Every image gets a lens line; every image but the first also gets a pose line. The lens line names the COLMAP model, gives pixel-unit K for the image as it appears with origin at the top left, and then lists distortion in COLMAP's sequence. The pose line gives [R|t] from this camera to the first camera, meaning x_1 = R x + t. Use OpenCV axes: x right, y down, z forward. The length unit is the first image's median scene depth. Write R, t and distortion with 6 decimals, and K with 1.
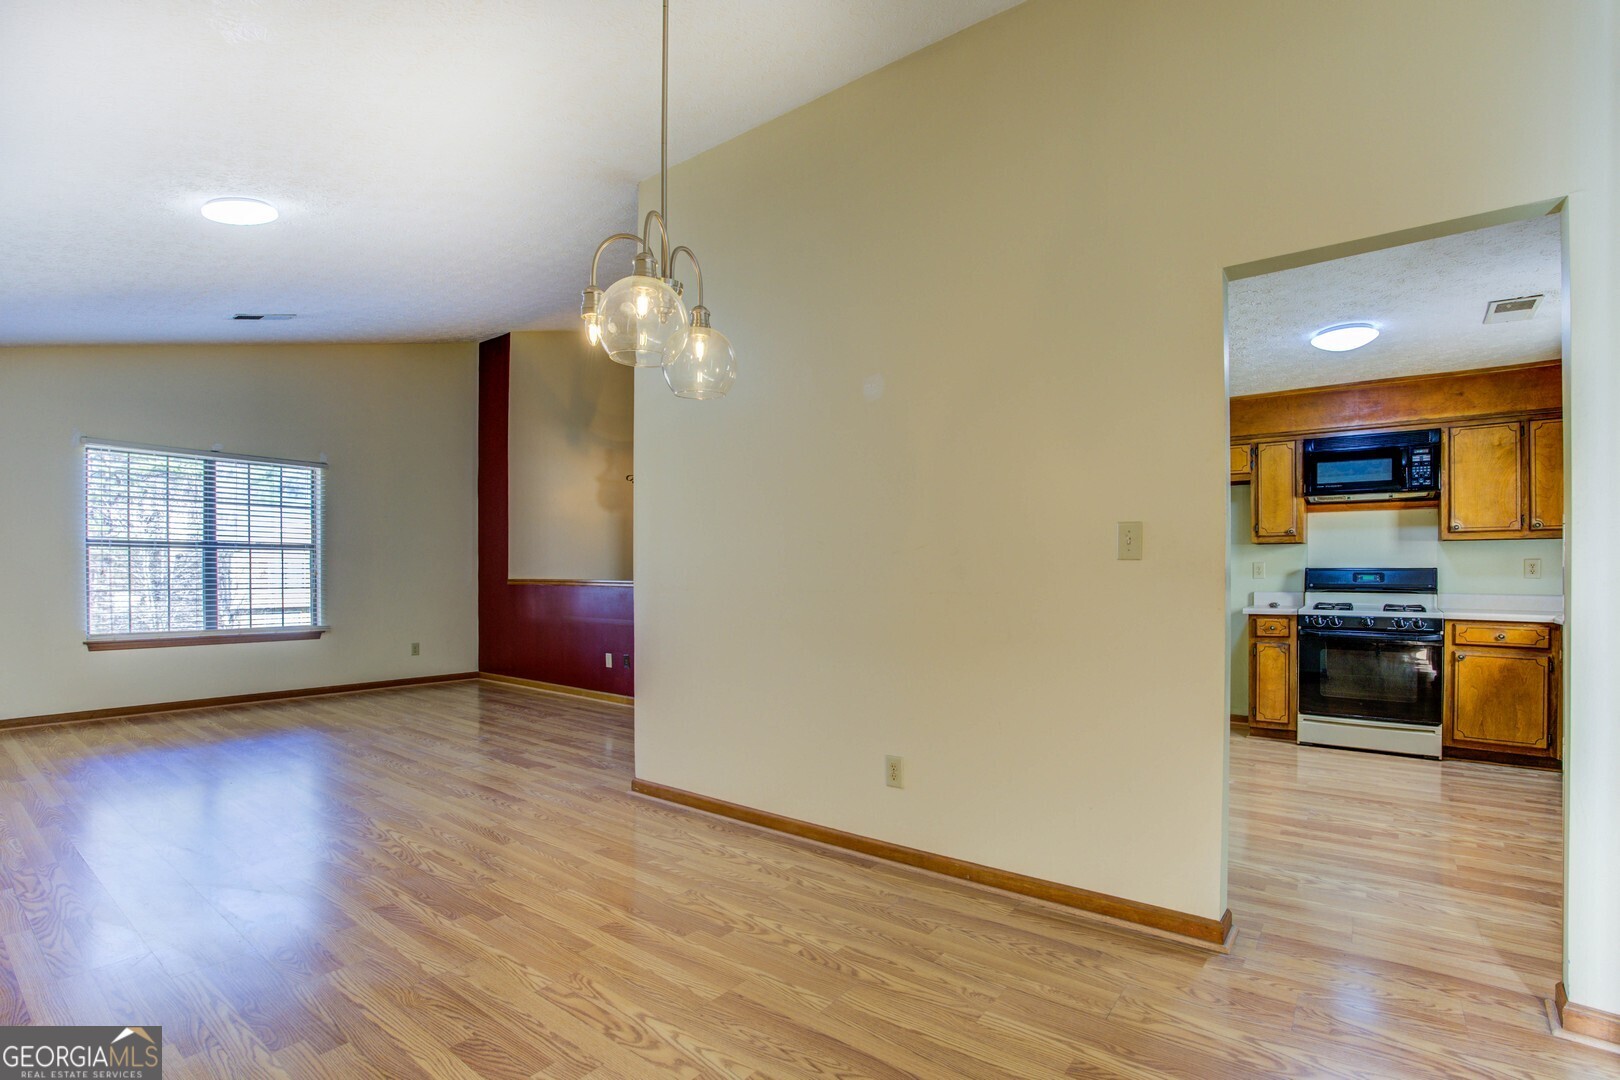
lens RADIAL K [[742.1, 0, 829.2], [0, 742.1, 576.1], [0, 0, 1]] dist [-0.051392, 0.014306]
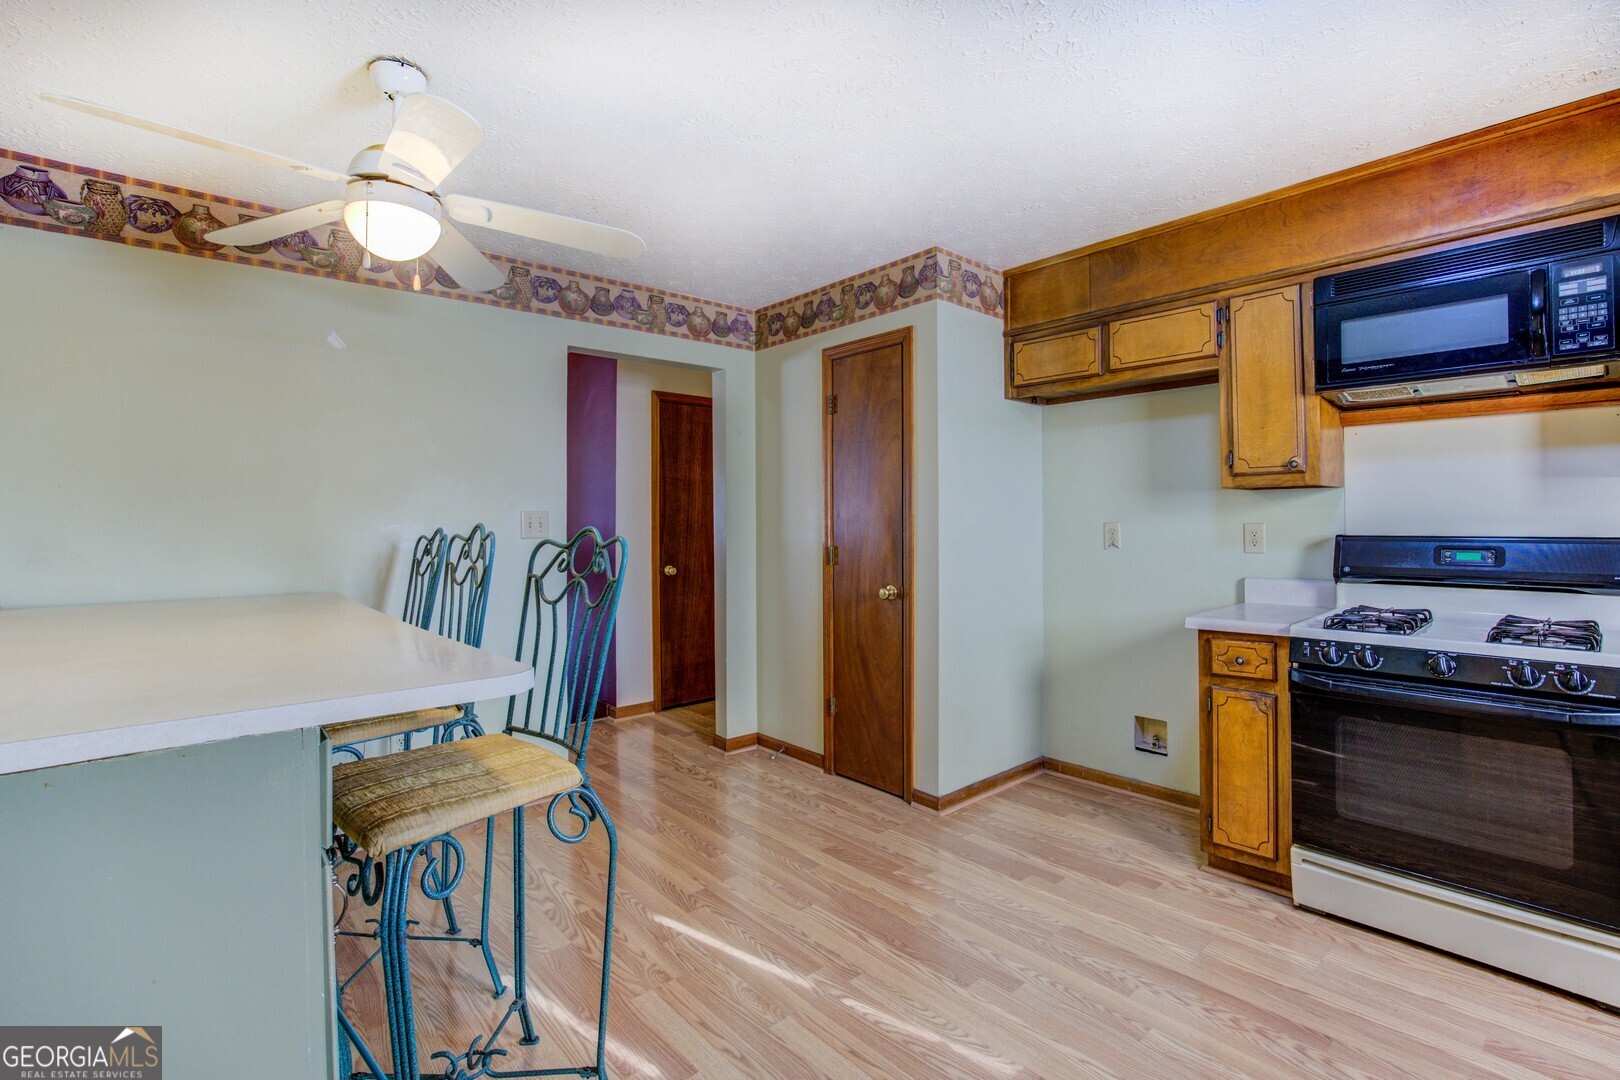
lens RADIAL K [[729.8, 0, 822.9], [0, 729.8, 513.0], [0, 0, 1]] dist [-0.048293, 0.012607]
pose [[0.980779, -0.008232, -0.194948, 0.433751], [0.004939, 0.999837, -0.017372, -0.021502], [0.195060, 0.016075, 0.980660, 0.477284]]
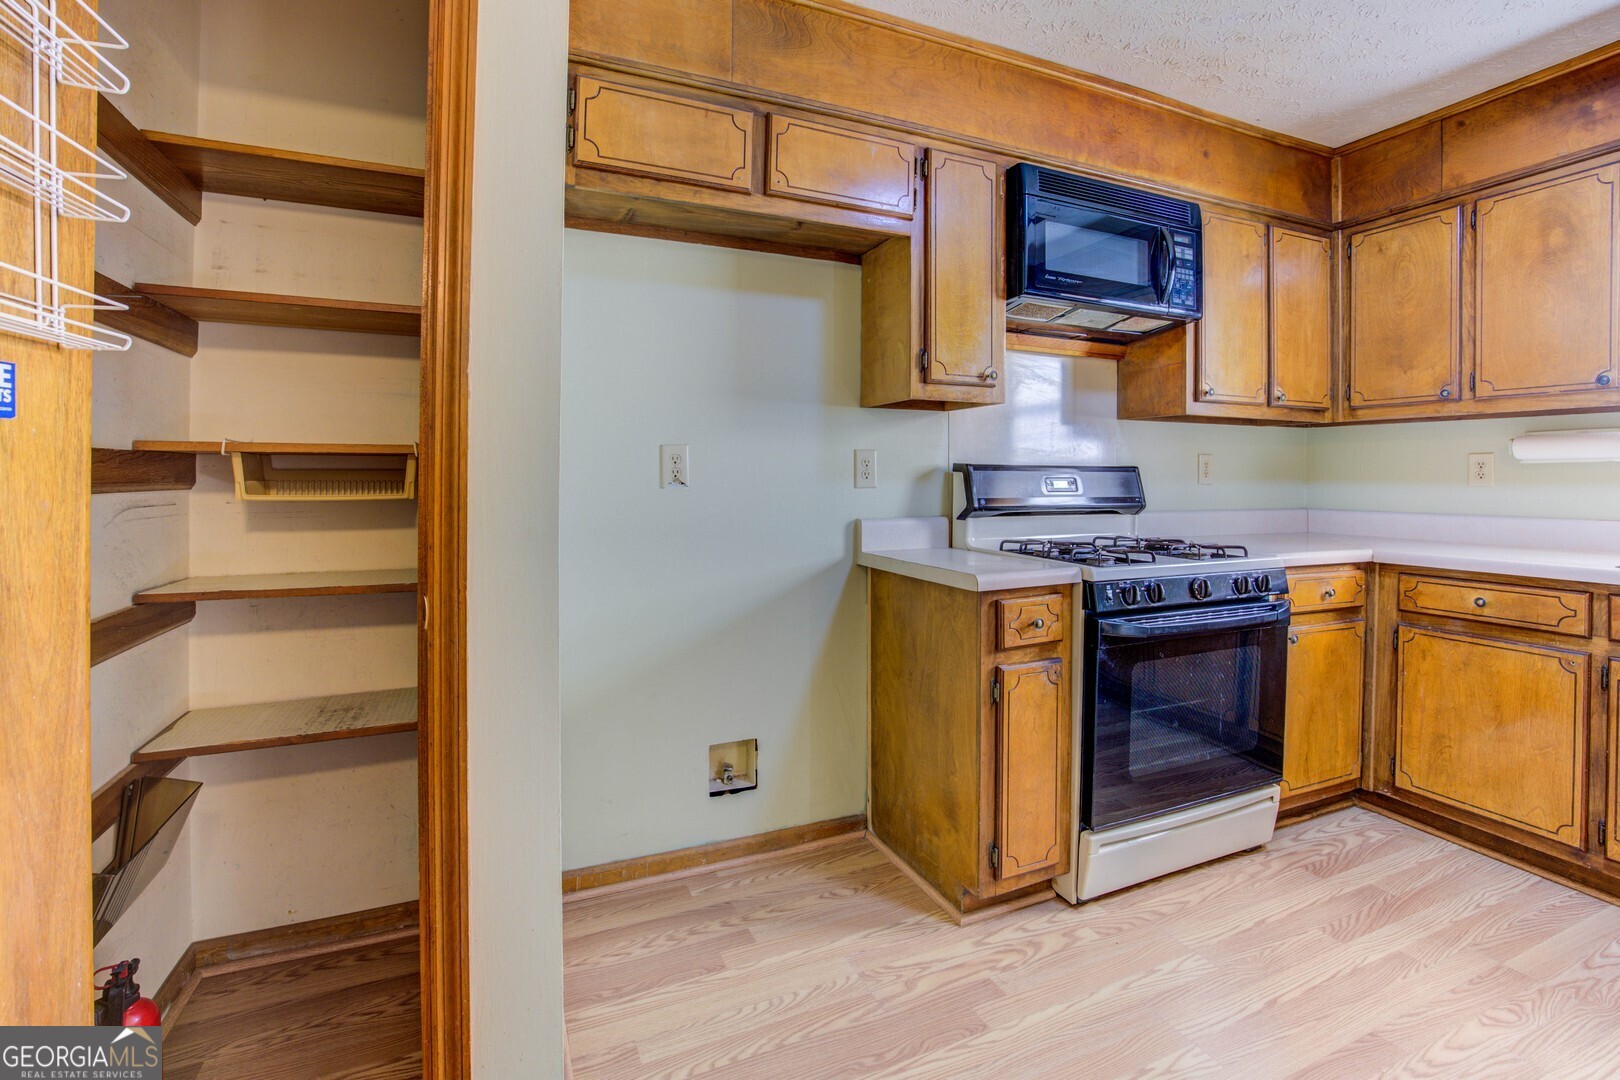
lens RADIAL K [[744.8, 0, 819.3], [0, 744.8, 472.8], [0, 0, 1]] dist [-0.049775, 0.015315]
pose [[0.486574, 0.005669, 0.873621, 0.227818], [0.000191, 0.999978, -0.006595, -0.003030], [-0.873639, 0.003376, 0.486563, 0.927807]]
